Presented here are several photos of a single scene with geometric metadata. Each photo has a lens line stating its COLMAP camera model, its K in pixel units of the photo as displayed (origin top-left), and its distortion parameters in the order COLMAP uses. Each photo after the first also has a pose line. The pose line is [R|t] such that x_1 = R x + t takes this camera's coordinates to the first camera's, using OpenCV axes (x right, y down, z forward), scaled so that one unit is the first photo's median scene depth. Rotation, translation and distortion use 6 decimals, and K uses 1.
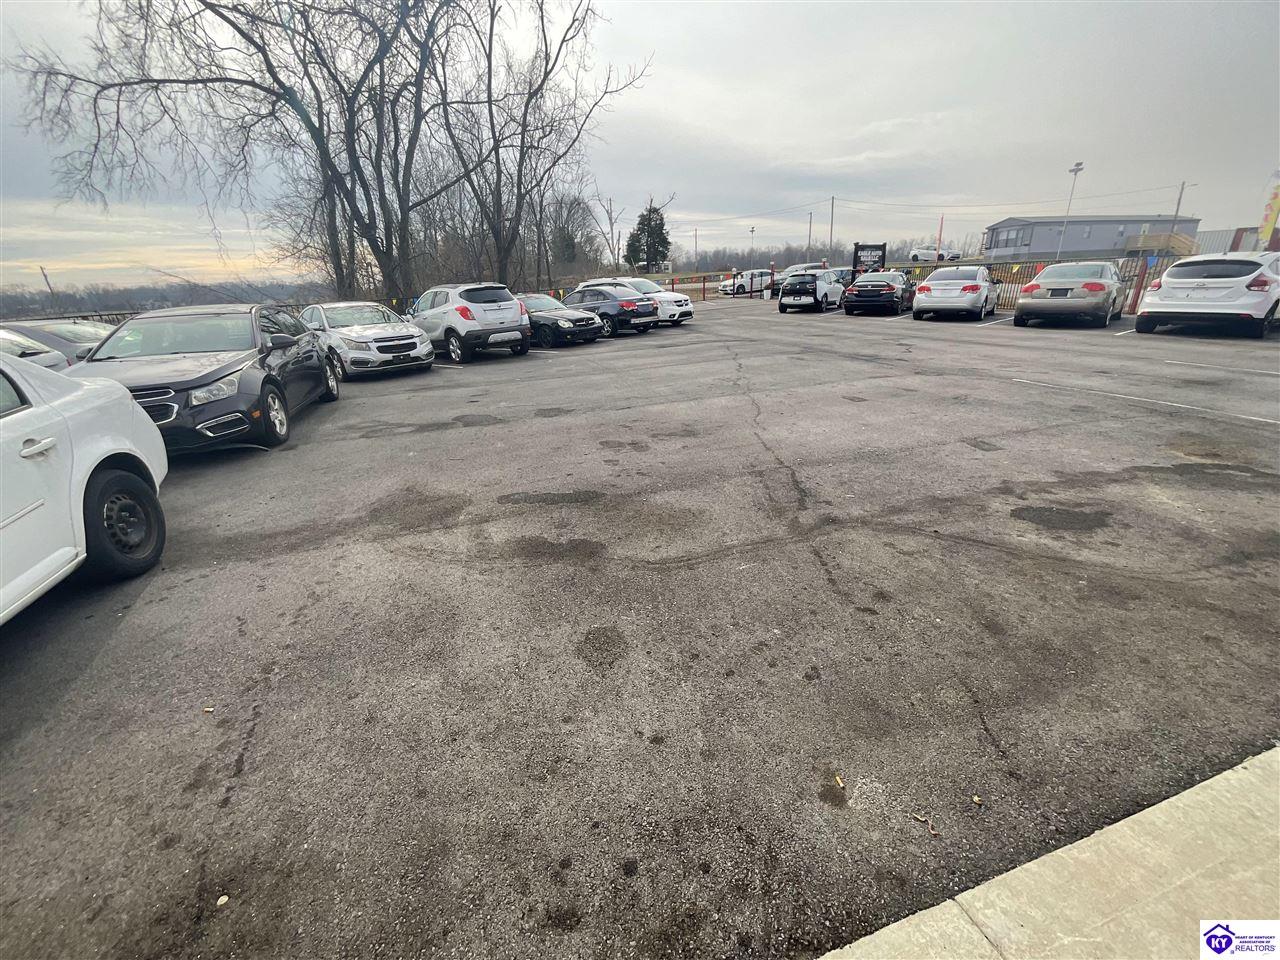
lens RADIAL K [[519.9, 0, 636.4], [0, 519.9, 480.0], [0, 0, 1]] dist [-0.002525, -0.000234]
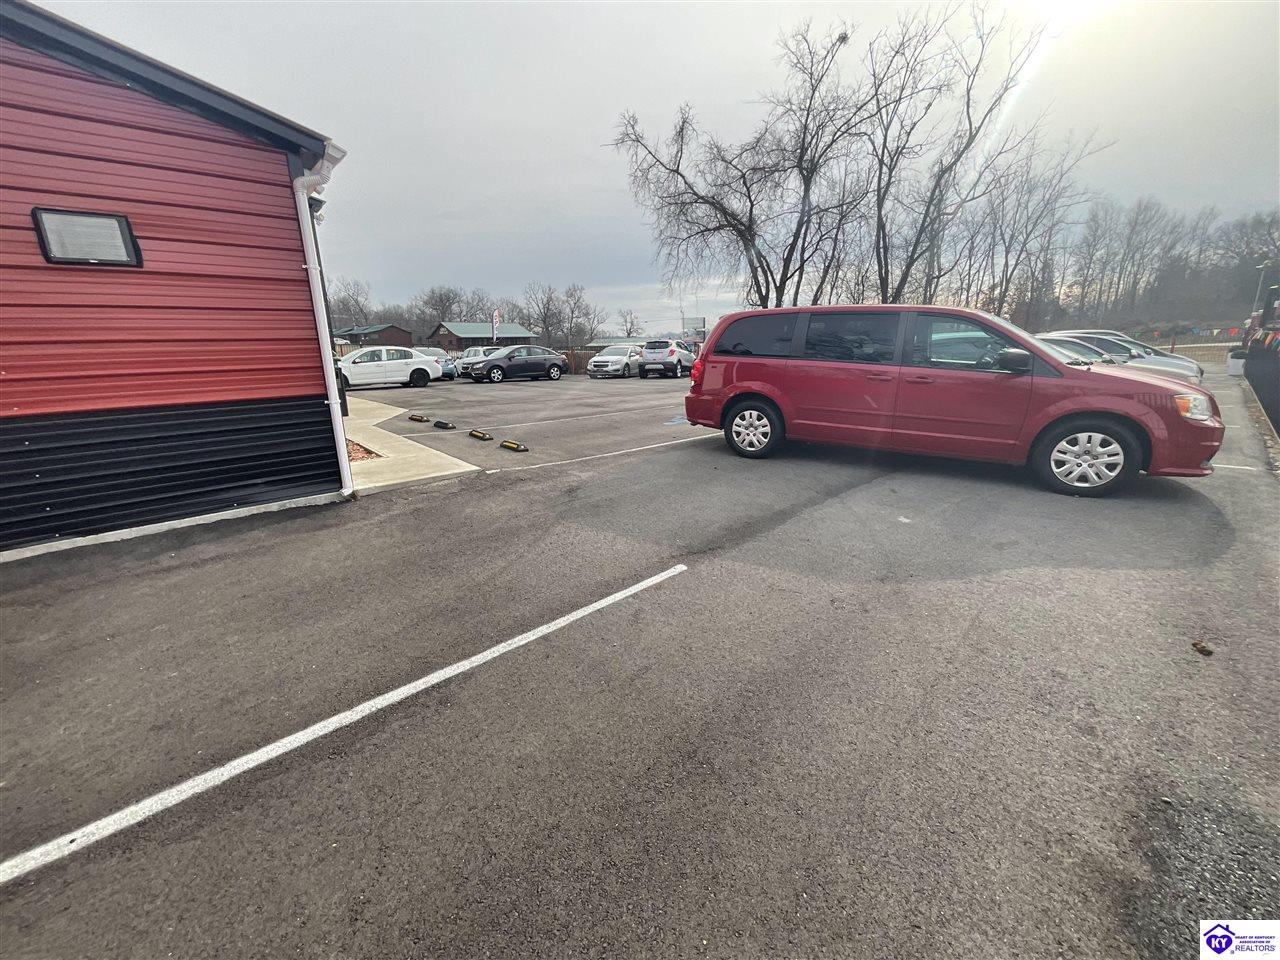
lens RADIAL K [[517.6, 0, 640.0], [0, 517.6, 480.0], [0, 0, 1]] dist [-0.002225, 0.000395]
pose [[0.402010, 0.268507, -0.875381, 0.847932], [-0.325484, 0.935501, 0.137472, -0.072543], [0.855832, 0.229657, 0.463475, 0.091458]]
